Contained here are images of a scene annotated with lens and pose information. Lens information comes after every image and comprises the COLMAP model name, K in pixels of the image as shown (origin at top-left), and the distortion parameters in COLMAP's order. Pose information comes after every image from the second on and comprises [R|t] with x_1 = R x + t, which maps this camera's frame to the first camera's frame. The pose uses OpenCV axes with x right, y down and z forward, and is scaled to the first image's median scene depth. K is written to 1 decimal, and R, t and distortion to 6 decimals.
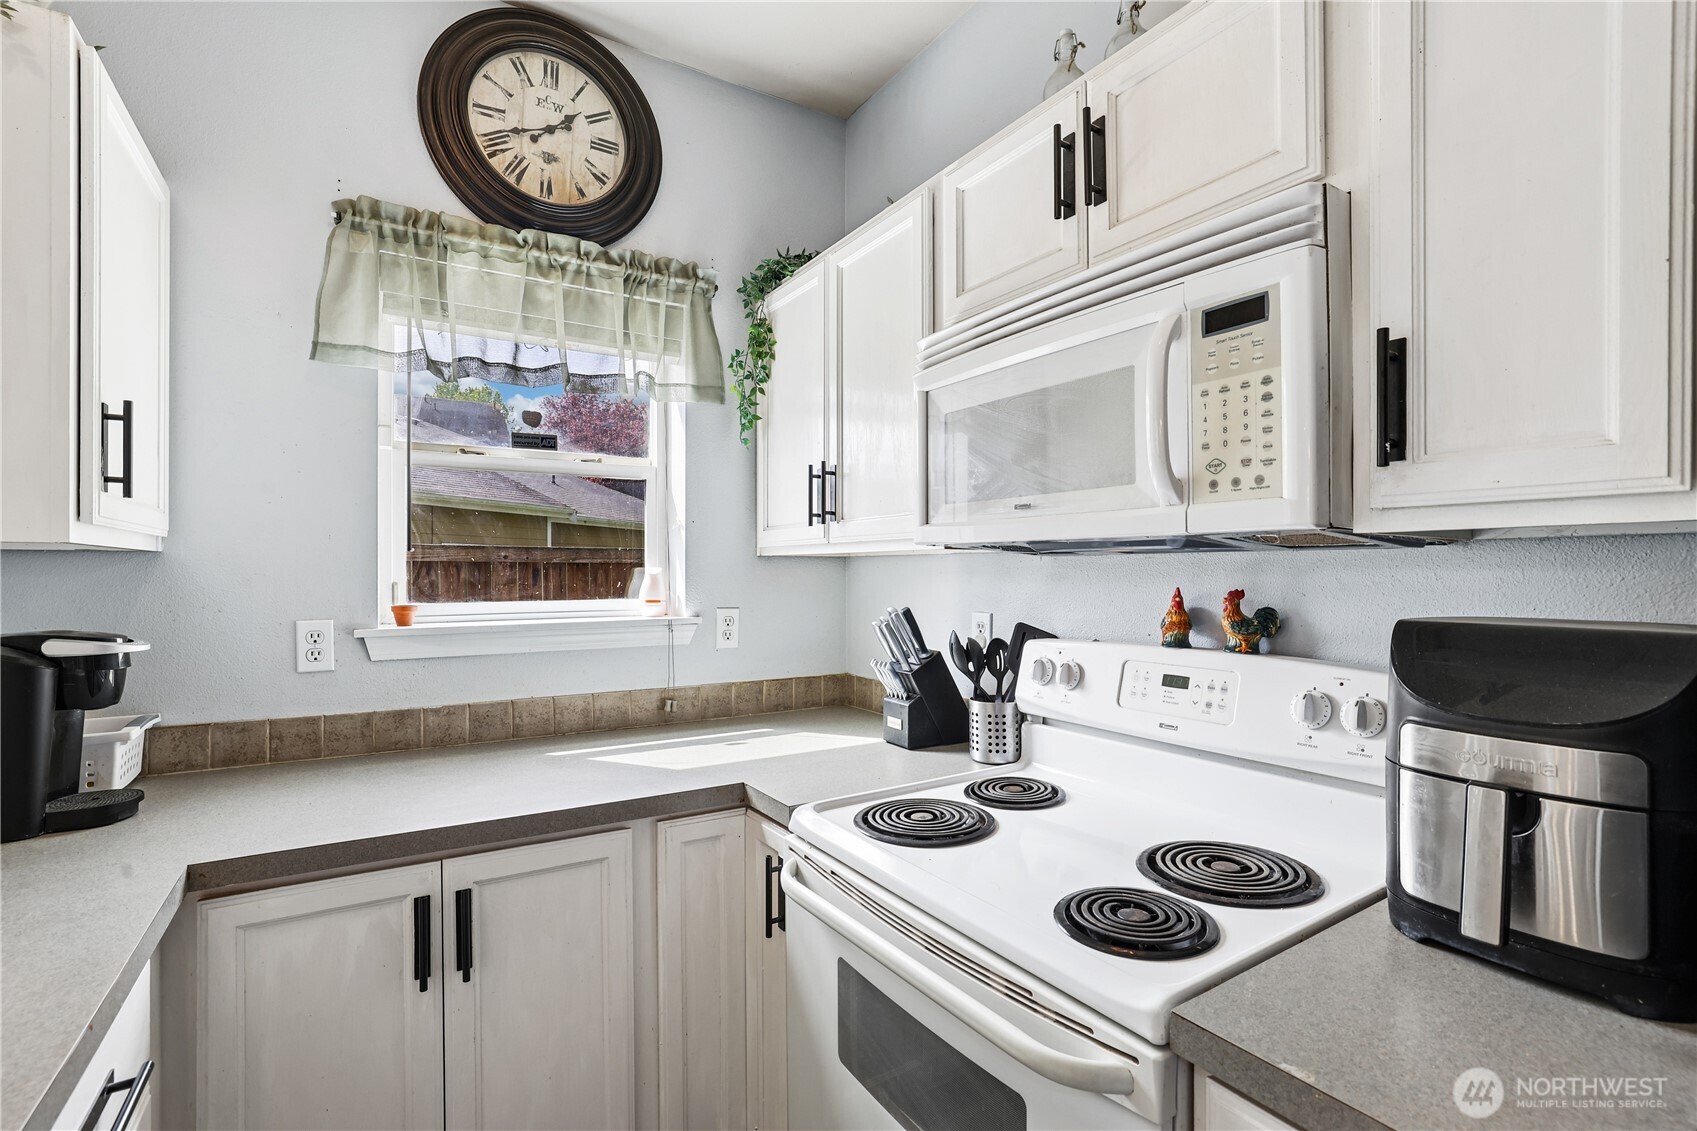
lens RADIAL K [[778.3, 0, 848.2], [0, 778.3, 572.5], [0, 0, 1]] dist [-0.045844, 0.022440]
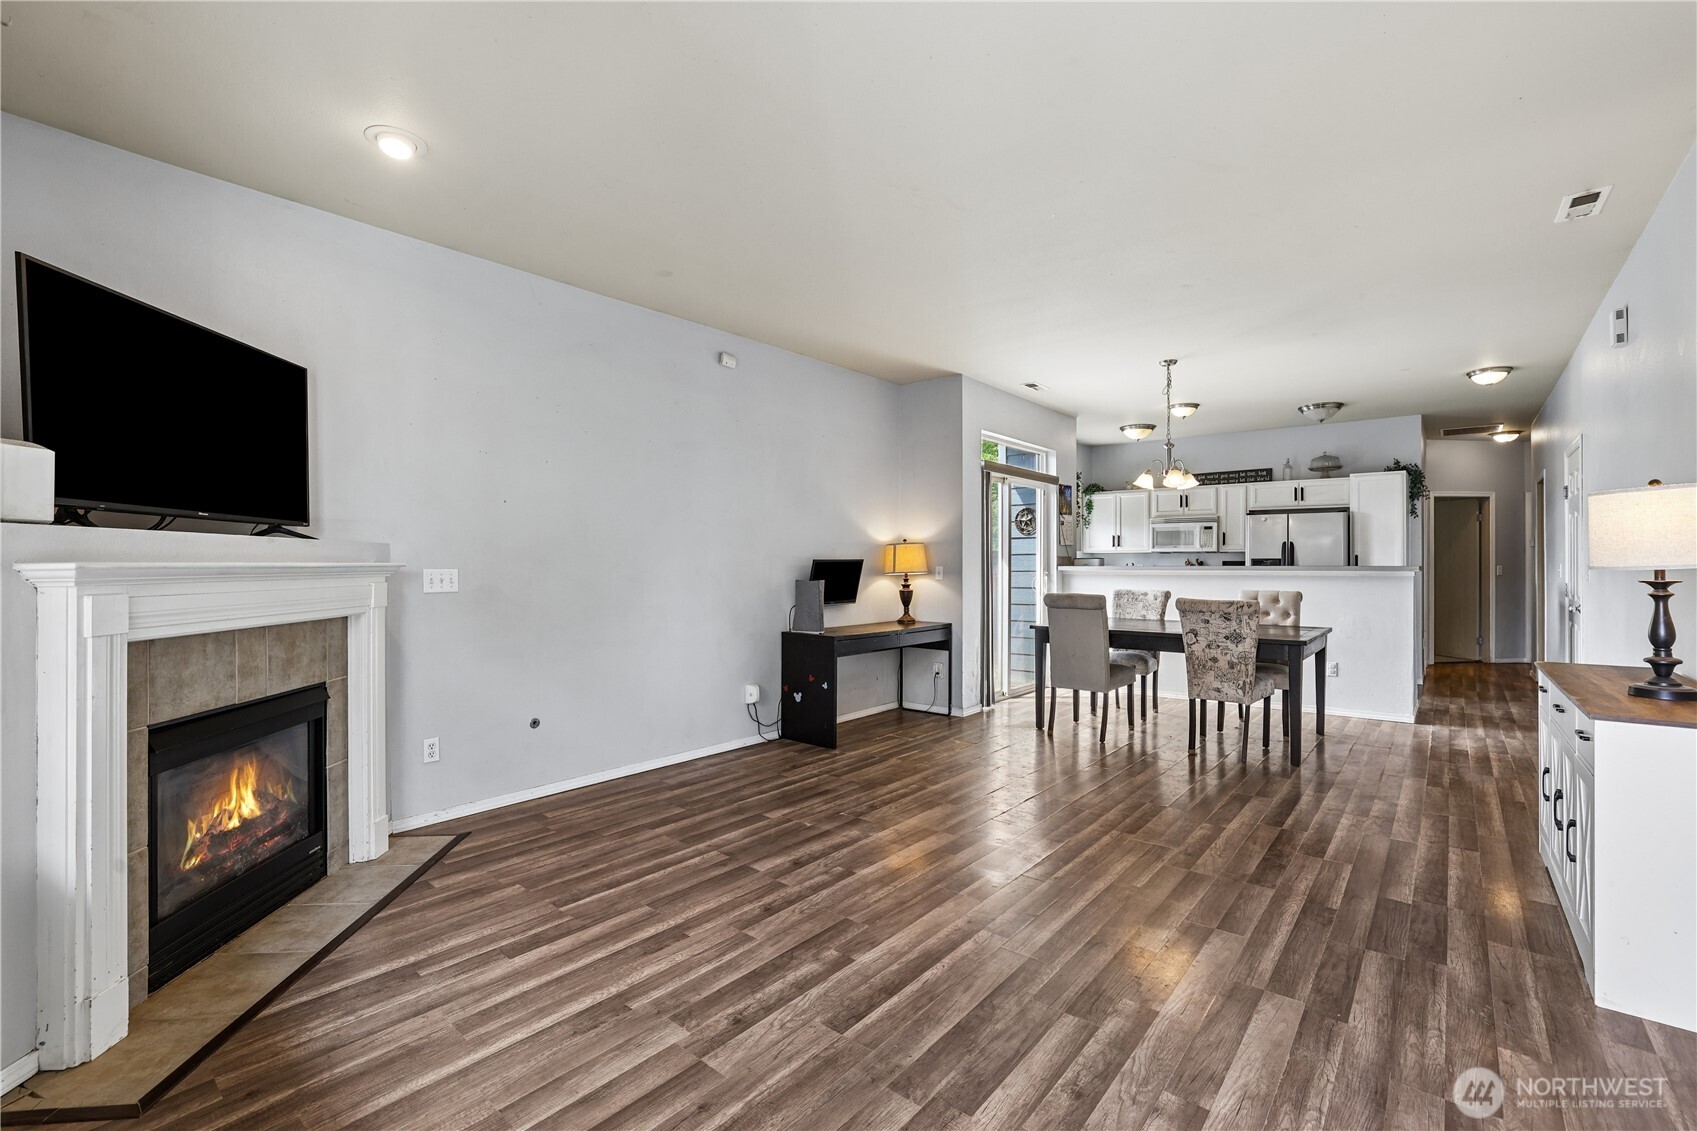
lens RADIAL K [[752.8, 0, 848.5], [0, 752.8, 565.5], [0, 0, 1]] dist [-0.044150, 0.018166]
pose [[0.948989, 0.001784, 0.315305, -3.291495], [-0.001613, 0.999998, -0.000803, 0.067329], [-0.315306, 0.000254, 0.948990, -3.147879]]
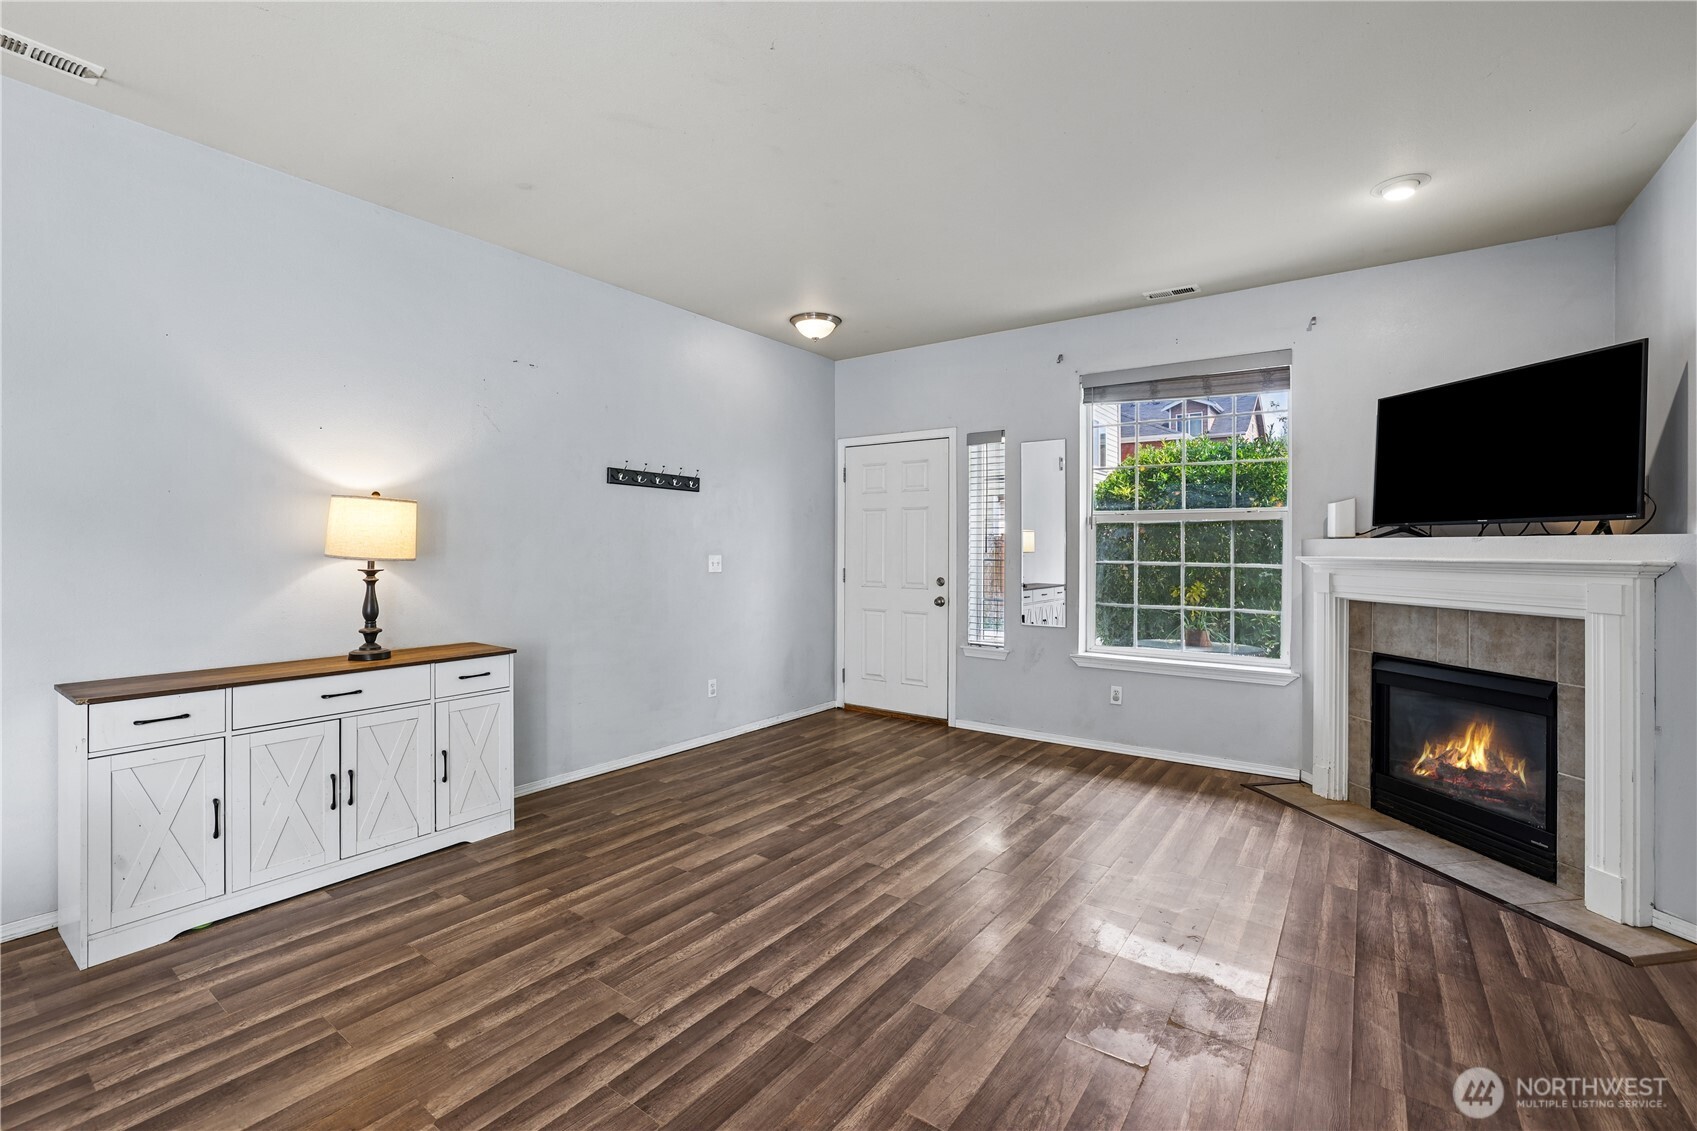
lens RADIAL K [[739.3, 0, 839.8], [0, 739.3, 556.9], [0, 0, 1]] dist [-0.049967, 0.018005]
pose [[-0.927888, 0.003895, -0.372839, -1.928010], [-0.001092, 0.999913, 0.013166, 0.039252], [0.372858, 0.012624, -0.927803, -0.477212]]
